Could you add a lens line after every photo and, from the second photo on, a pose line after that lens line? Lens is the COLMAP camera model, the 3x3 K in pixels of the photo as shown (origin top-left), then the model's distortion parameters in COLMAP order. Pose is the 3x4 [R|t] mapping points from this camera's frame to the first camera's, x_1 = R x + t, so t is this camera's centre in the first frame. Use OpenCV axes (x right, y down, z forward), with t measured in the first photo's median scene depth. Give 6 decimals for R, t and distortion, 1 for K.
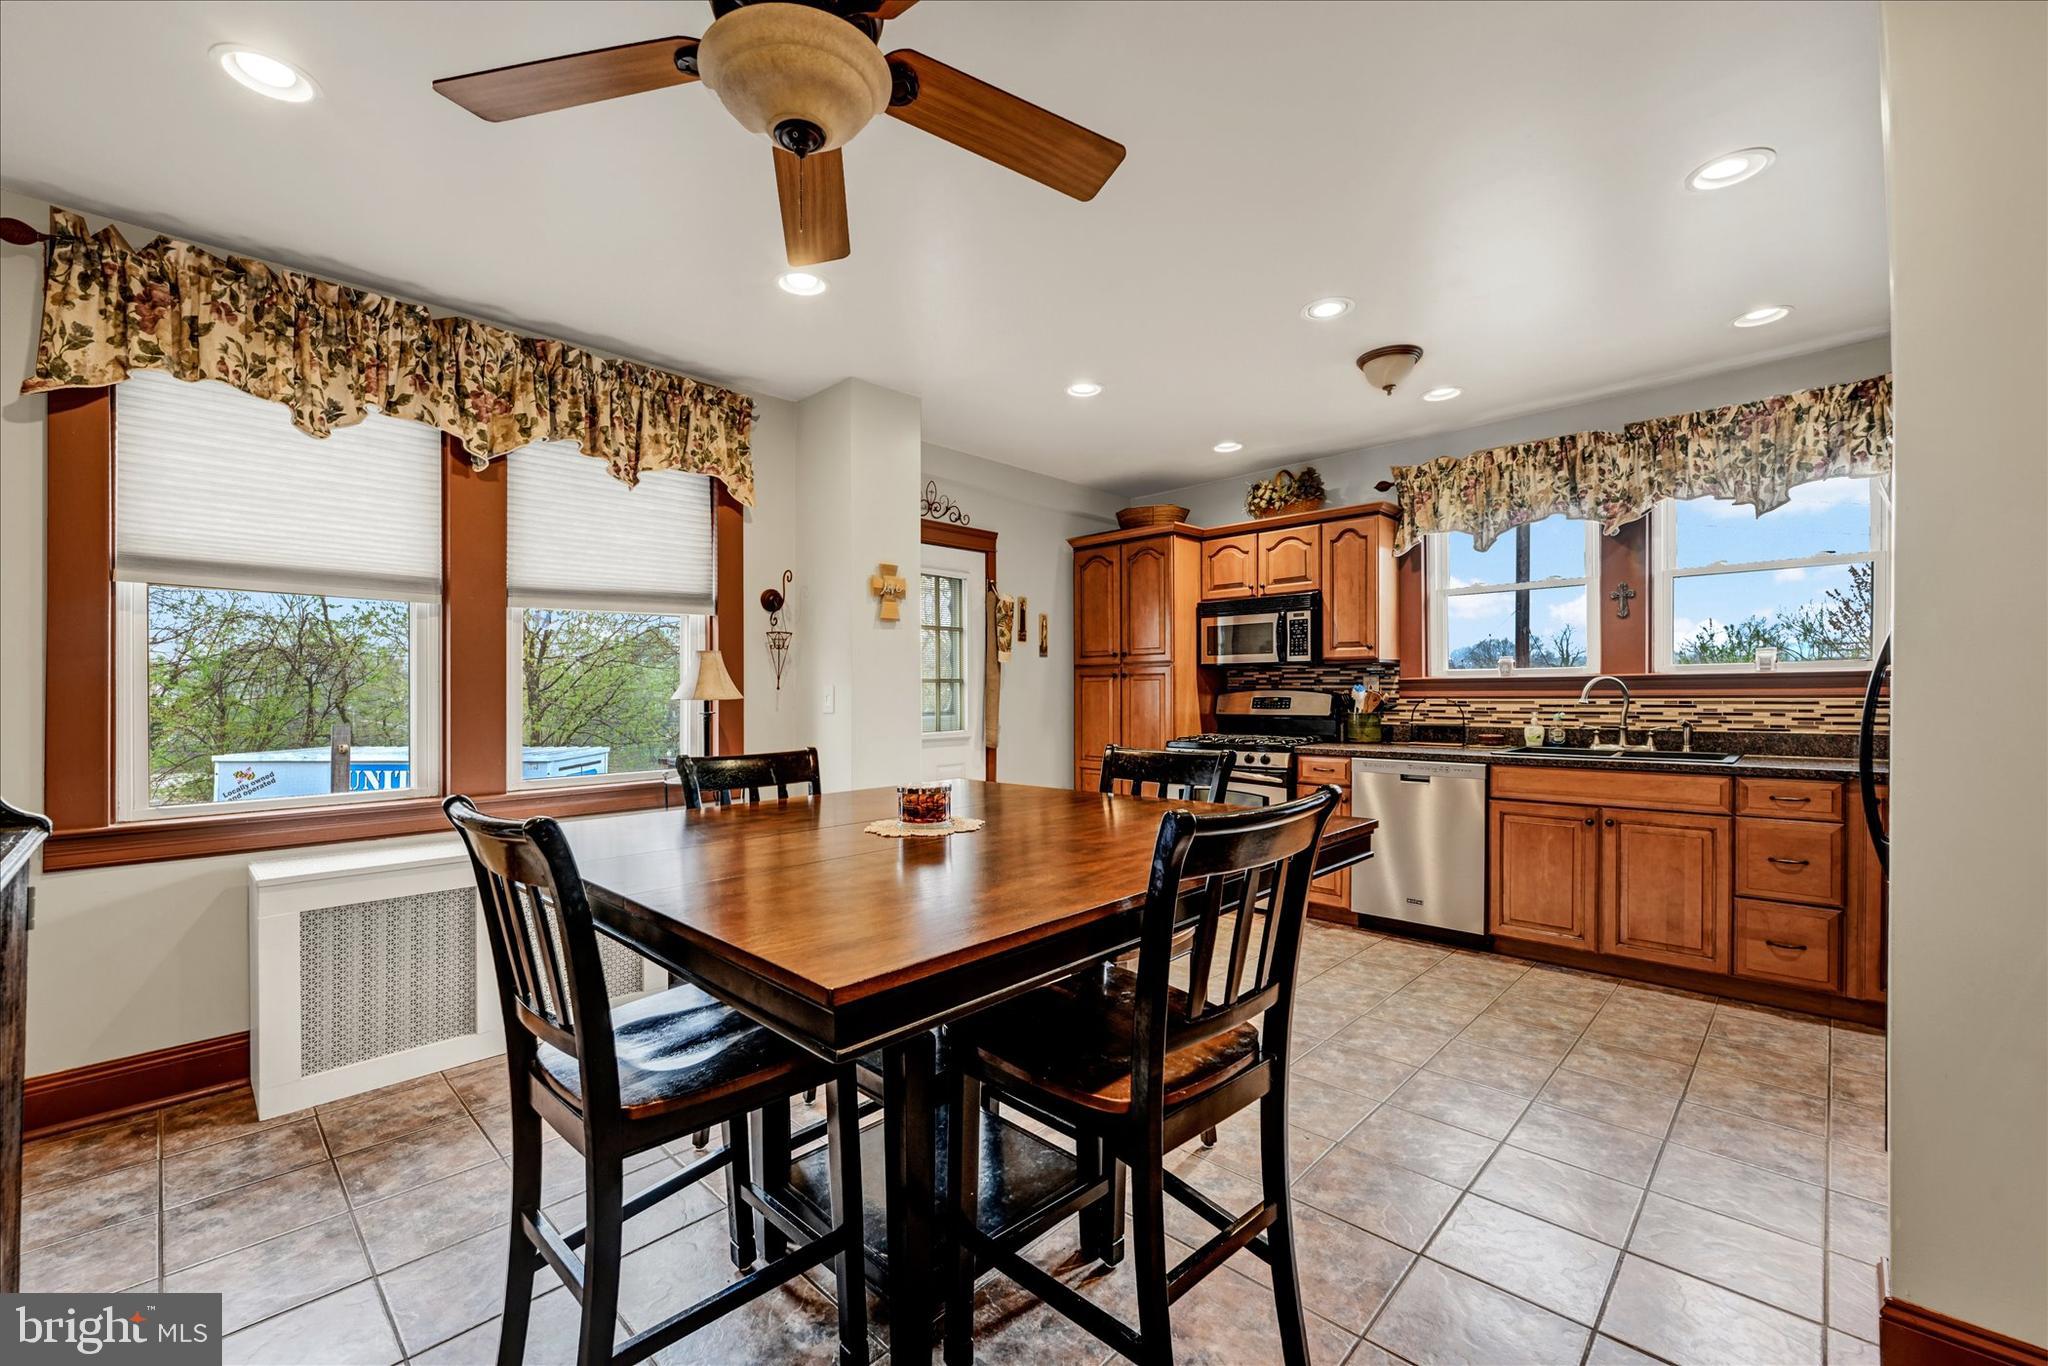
lens RADIAL K [[826.8, 0, 1017.4], [0, 826.8, 701.2], [0, 0, 1]] dist [-0.001640, 0.000614]
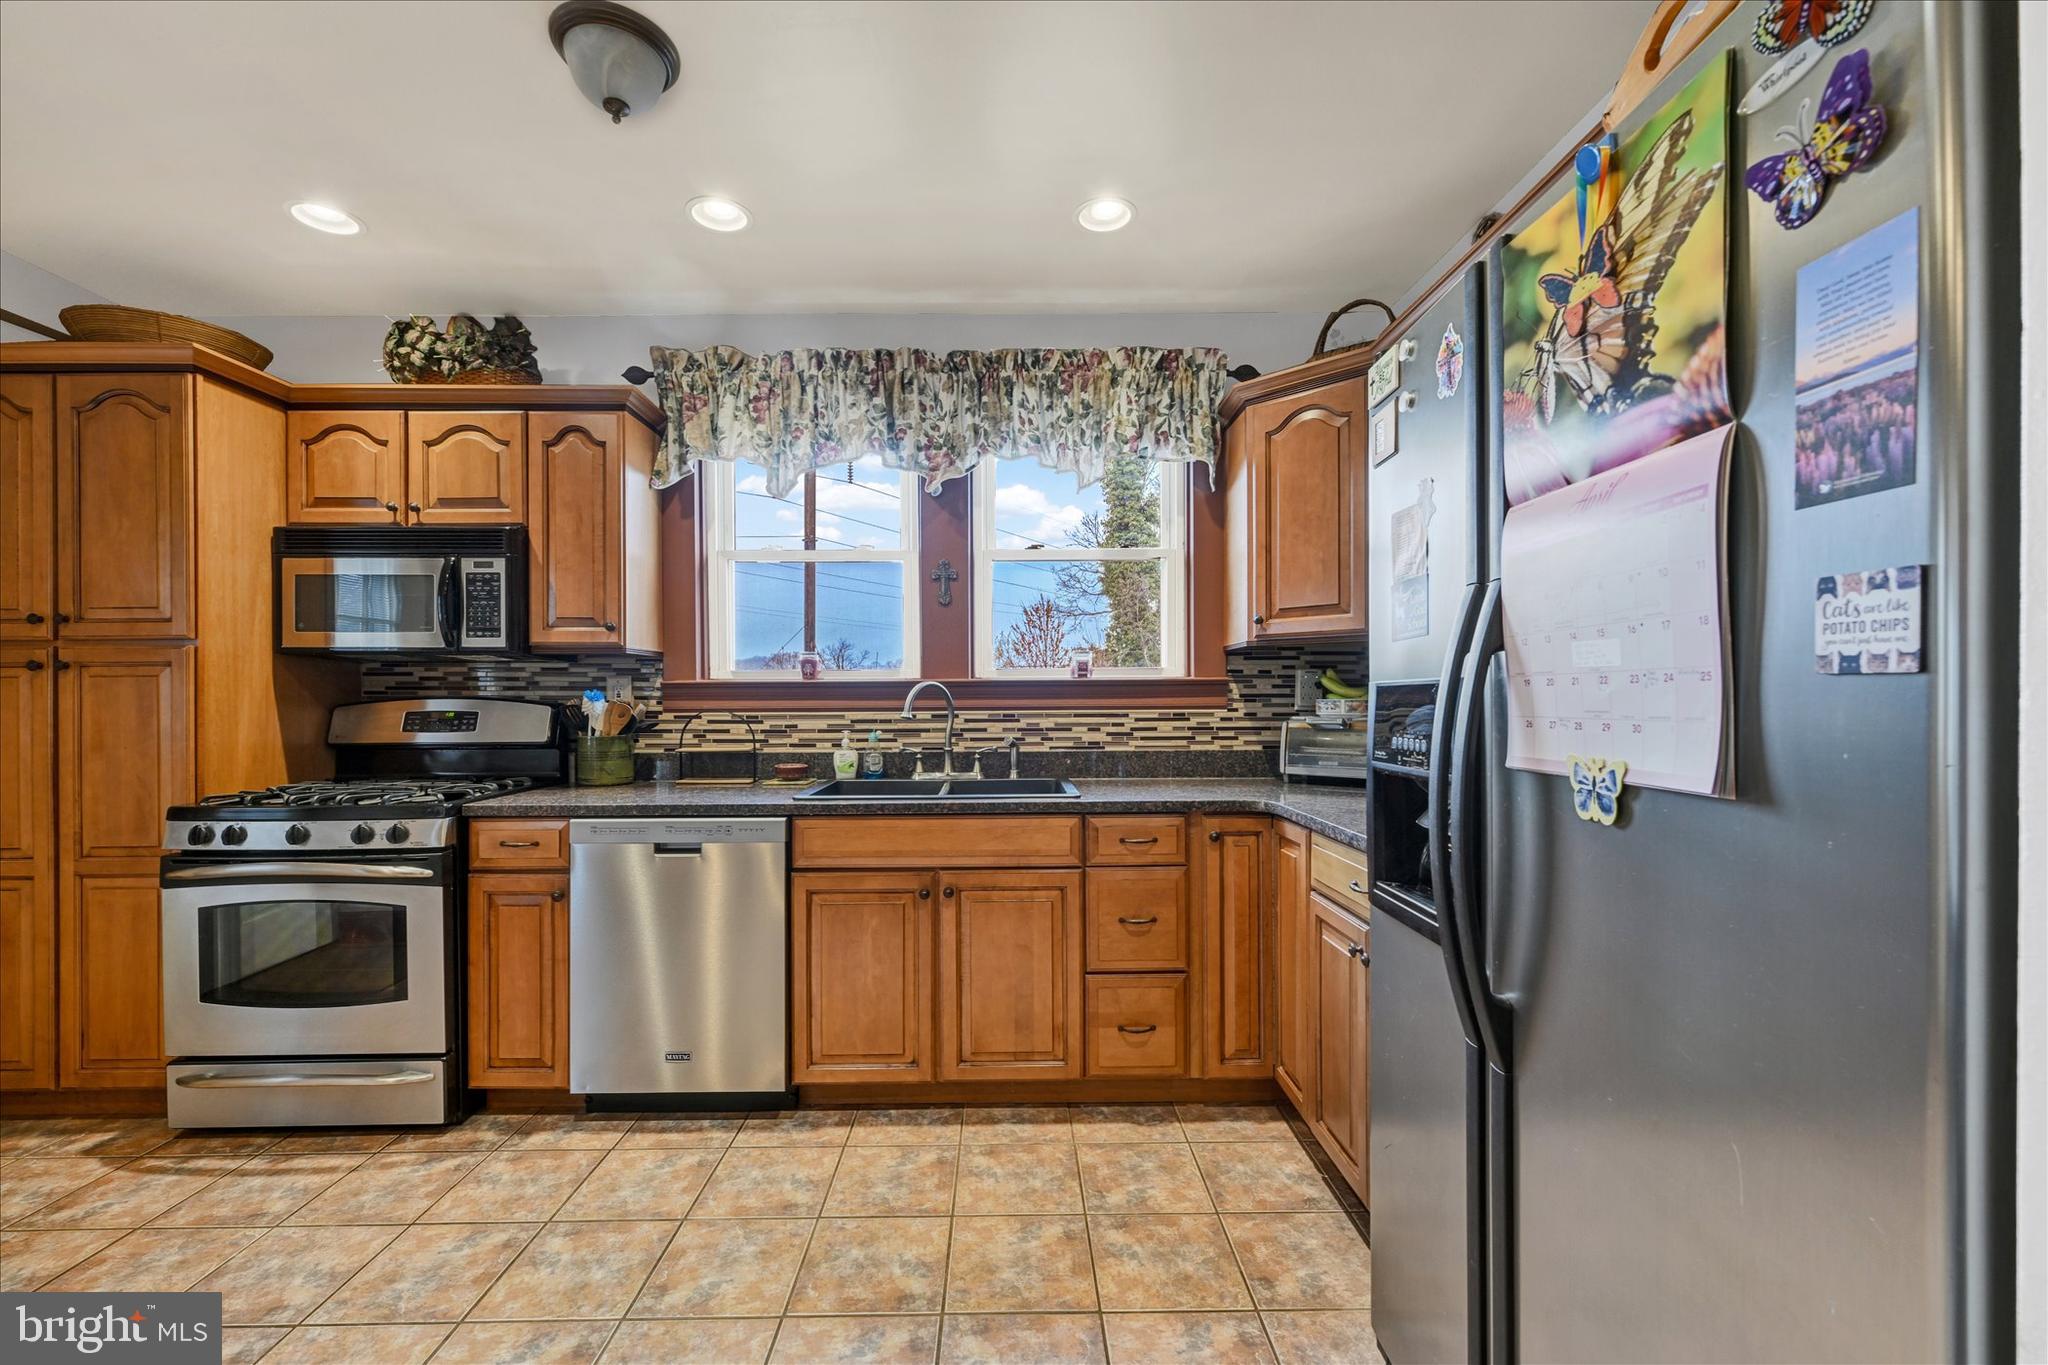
lens RADIAL K [[877.9, 0, 1024.3], [0, 877.9, 702.6], [0, 0, 1]] dist [-0.016274, 0.001291]
pose [[0.706162, 0.001150, 0.708050, 0.212398], [0.008287, 0.999917, -0.009889, -0.002118], [-0.708002, 0.012851, 0.706093, 0.380847]]
